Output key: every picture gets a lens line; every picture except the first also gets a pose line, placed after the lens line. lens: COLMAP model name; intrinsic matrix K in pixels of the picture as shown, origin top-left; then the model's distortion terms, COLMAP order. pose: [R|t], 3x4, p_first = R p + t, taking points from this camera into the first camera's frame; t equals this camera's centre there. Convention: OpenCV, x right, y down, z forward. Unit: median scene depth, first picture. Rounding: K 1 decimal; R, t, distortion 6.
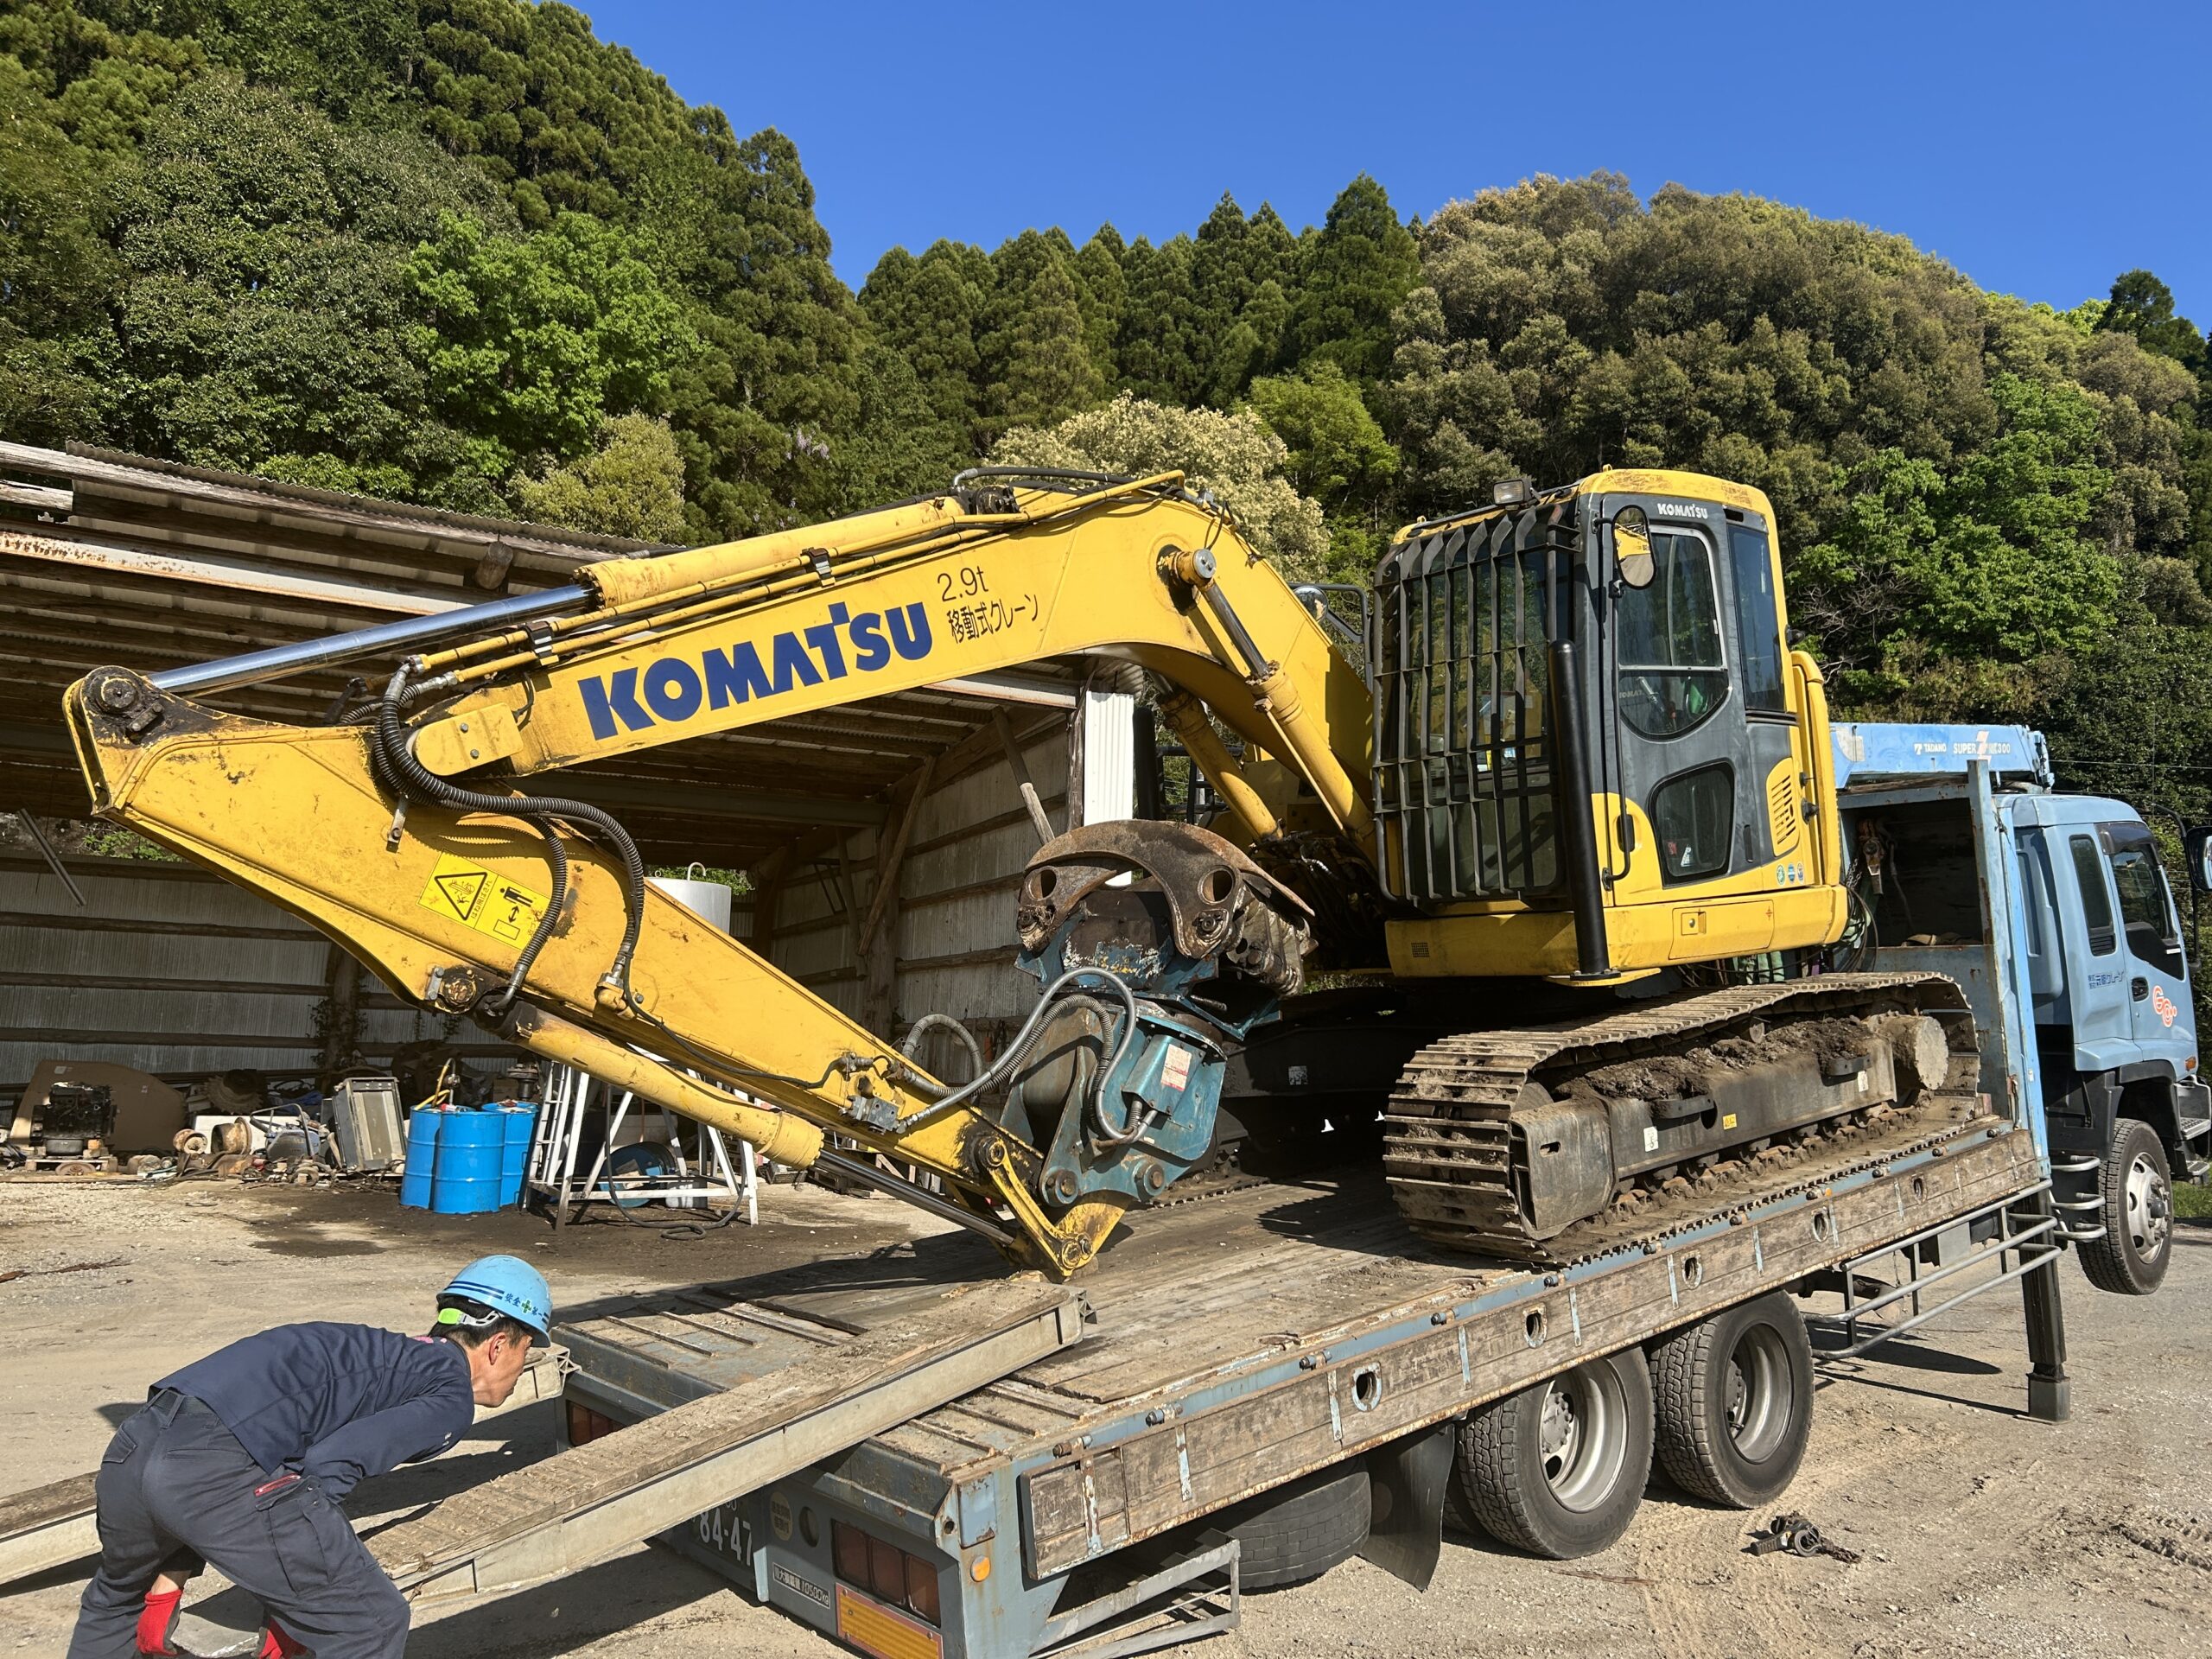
lens RADIAL K [[1674.5, 0, 1102.4], [0, 1674.5, 817.1], [0, 0, 1]] dist [0.045268, -0.048007]
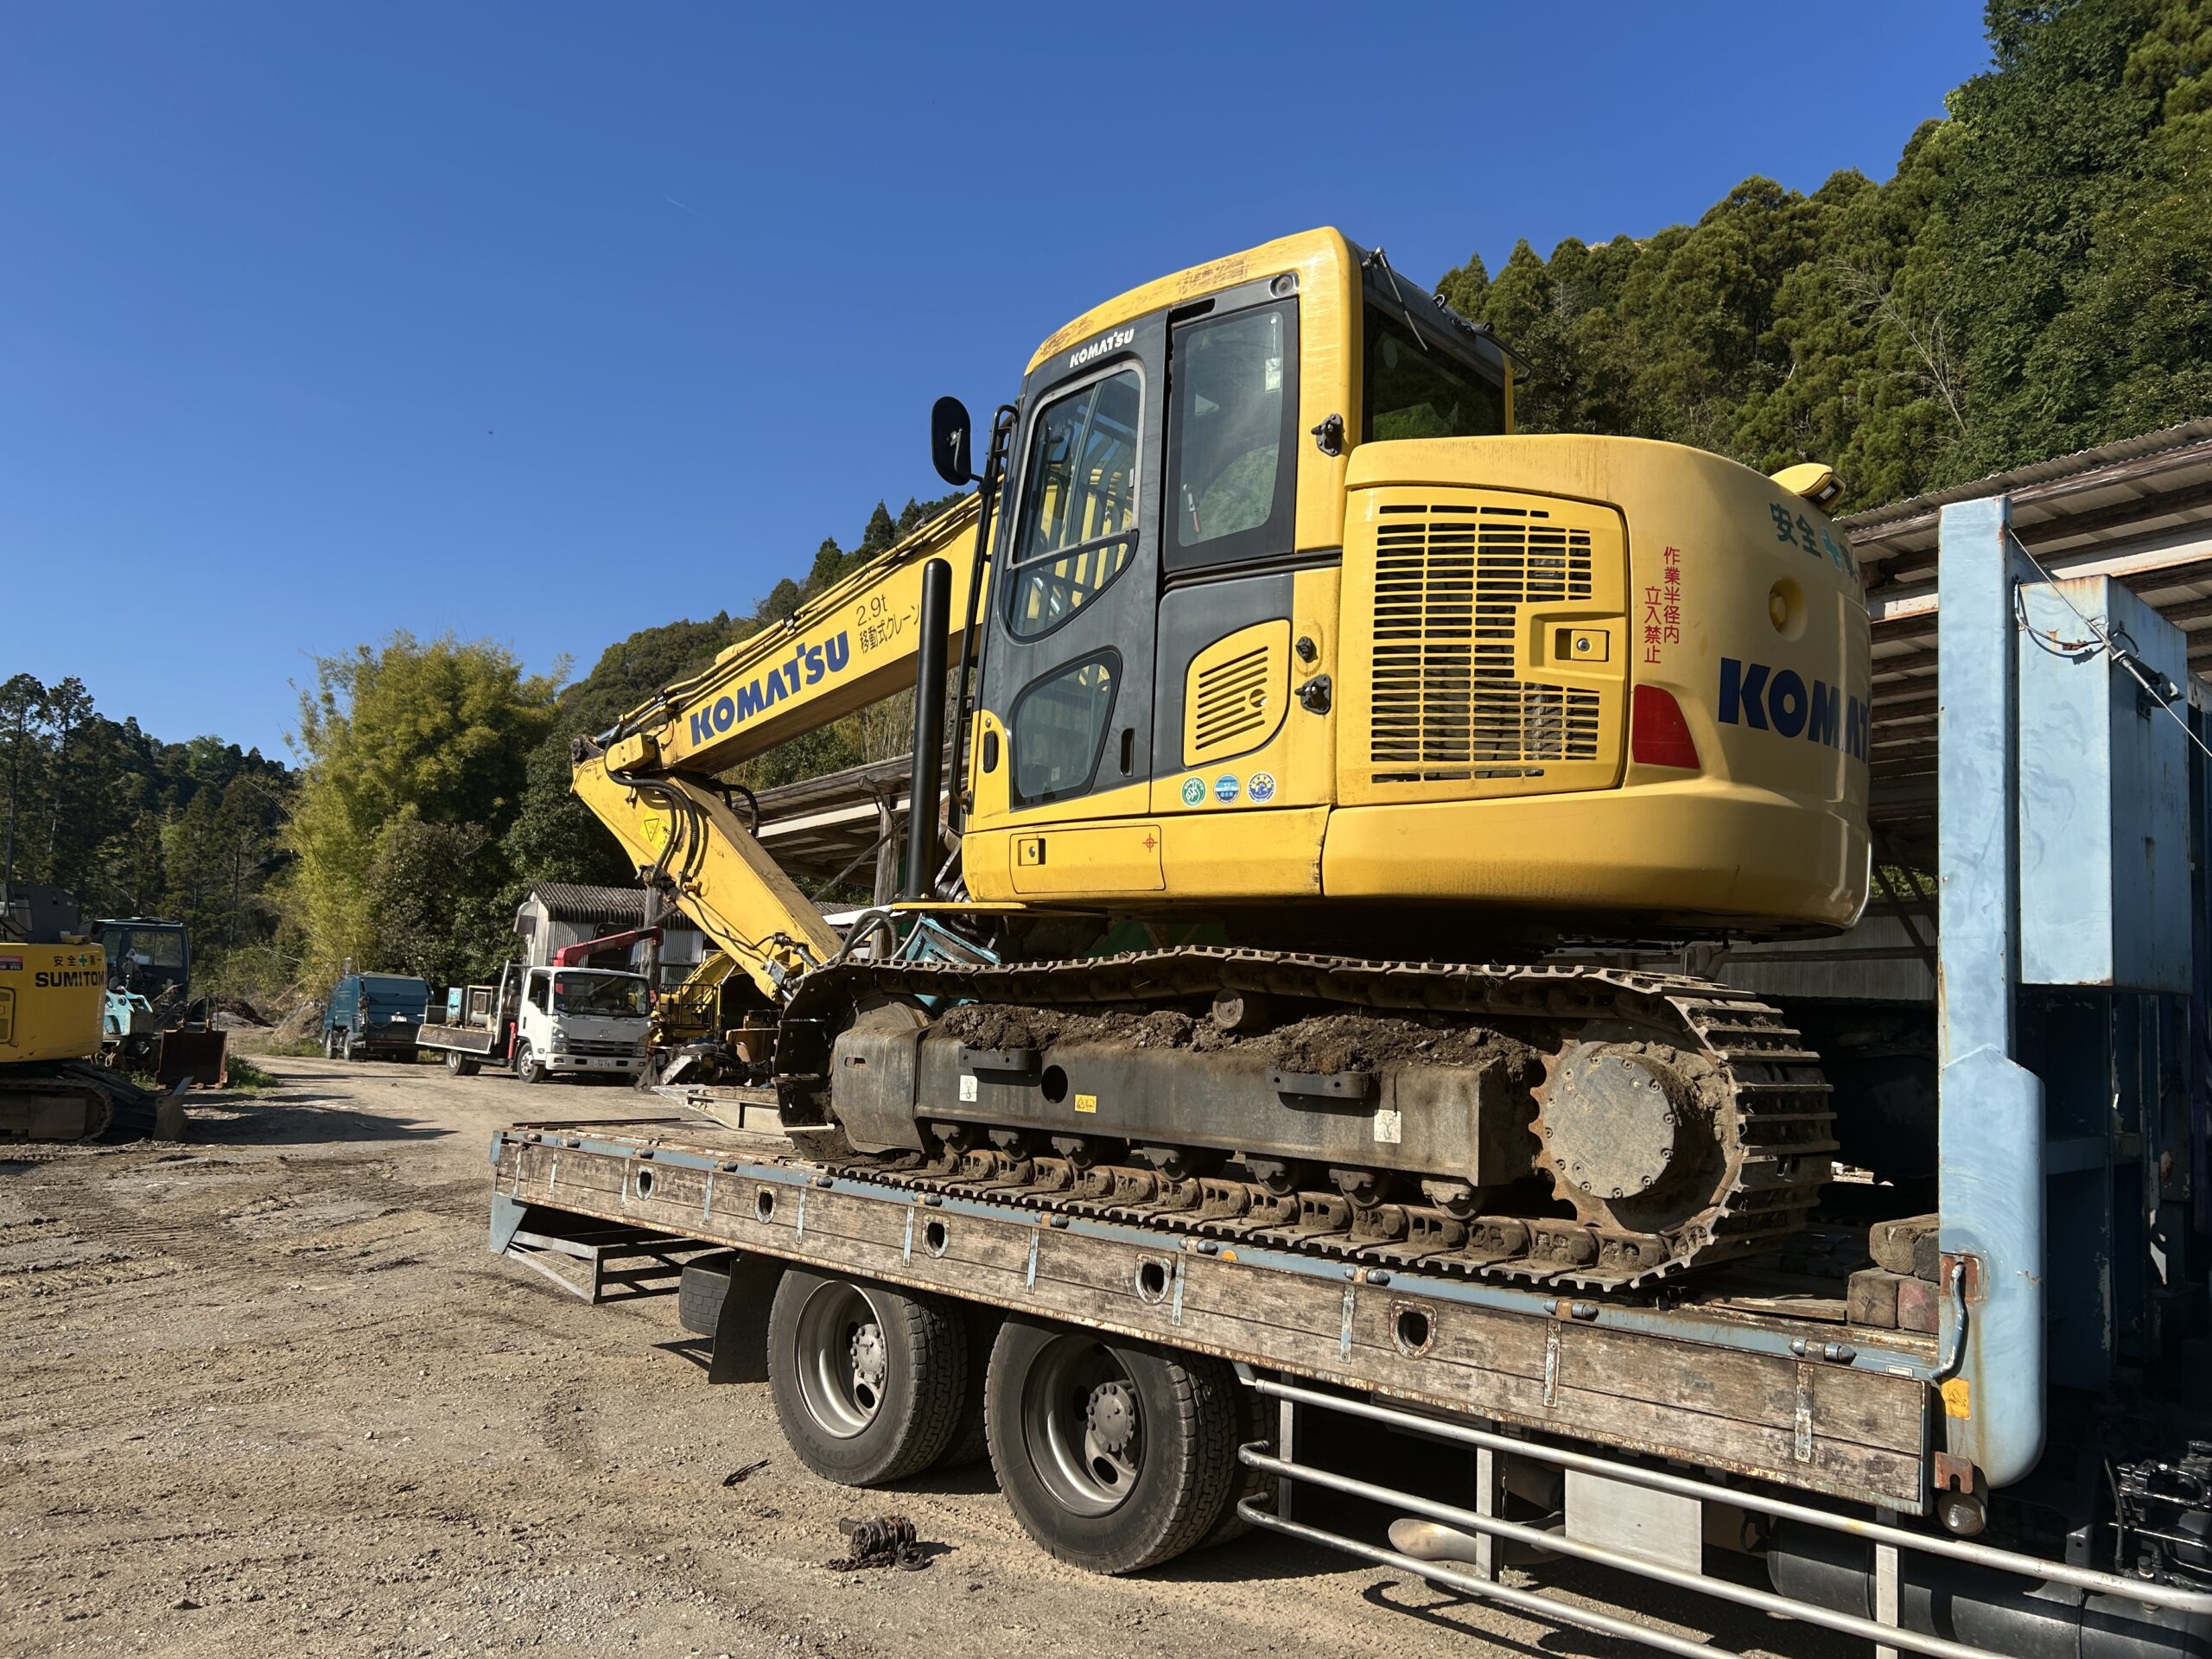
lens RADIAL K [[1674.5, 0, 1102.4], [0, 1674.5, 817.1], [0, 0, 1]] dist [0.045268, -0.048007]
pose [[0.072538, -0.031757, -0.996860, 1.417903], [0.012419, 0.999444, -0.030936, 0.085911], [0.997288, -0.010136, 0.072893, 1.160774]]
